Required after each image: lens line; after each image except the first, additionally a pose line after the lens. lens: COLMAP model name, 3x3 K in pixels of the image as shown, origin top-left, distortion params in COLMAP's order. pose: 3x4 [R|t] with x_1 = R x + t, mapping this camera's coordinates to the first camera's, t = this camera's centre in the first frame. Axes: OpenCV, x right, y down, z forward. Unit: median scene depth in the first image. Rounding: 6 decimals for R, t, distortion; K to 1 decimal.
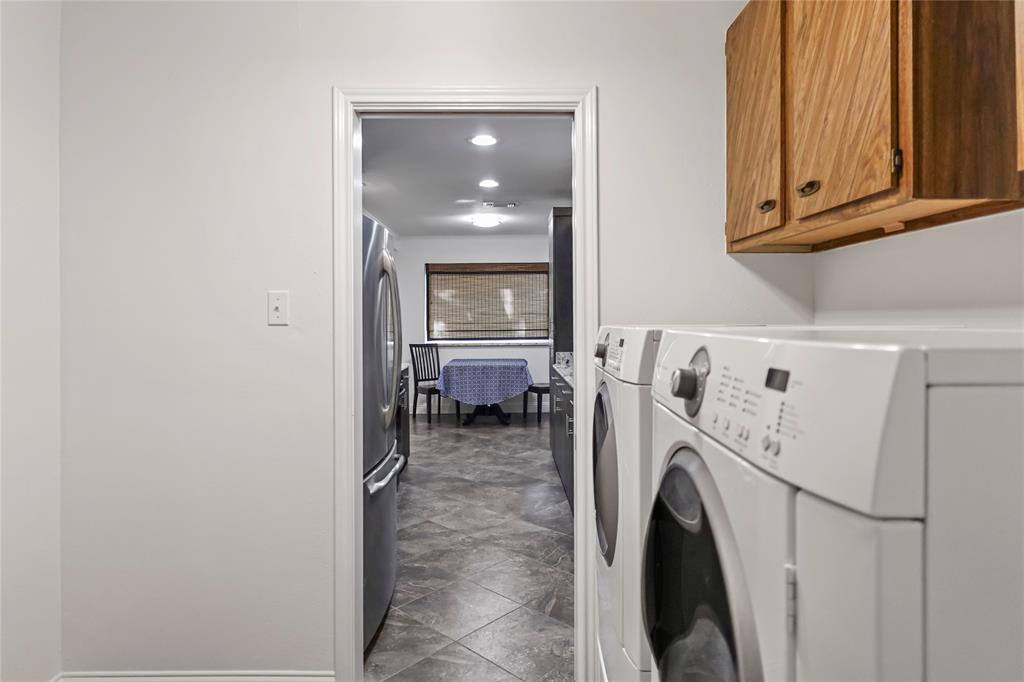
lens RADIAL K [[586.8, 0, 509.7], [0, 586.8, 324.6], [0, 0, 1]] dist [-0.001183, 0.000024]
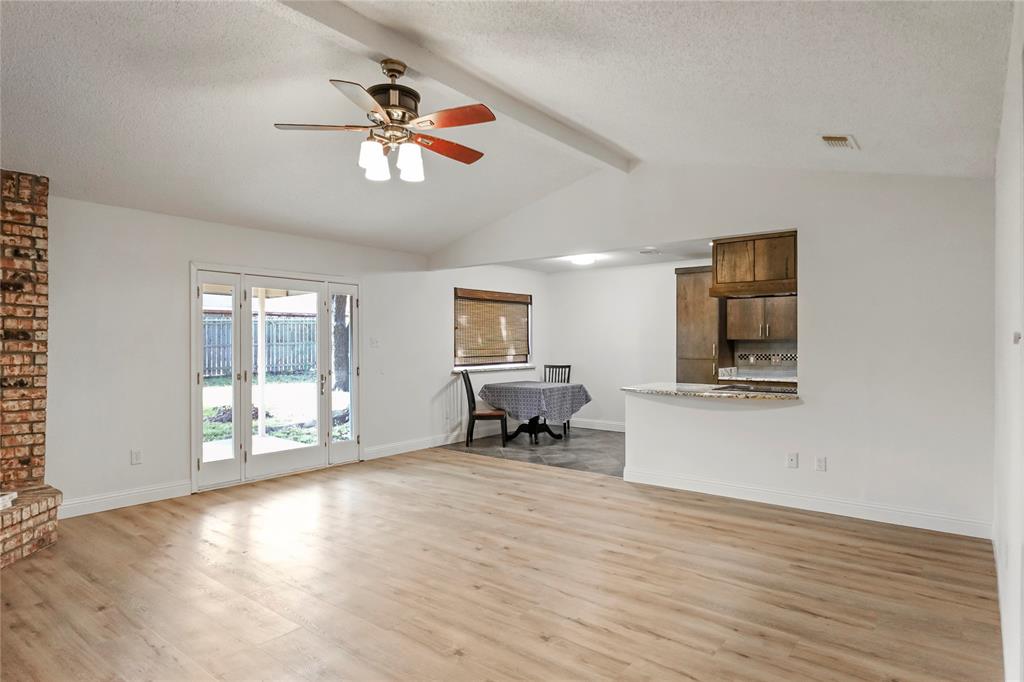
lens RADIAL K [[586.8, 0, 510.0], [0, 586.8, 346.6], [0, 0, 1]] dist [-0.001183, 0.000024]
pose [[0.629599, -0.002284, 0.776917, -0.851889], [0.008536, 0.999956, -0.003978, -0.002250], [-0.776873, 0.009136, 0.629590, 0.331572]]
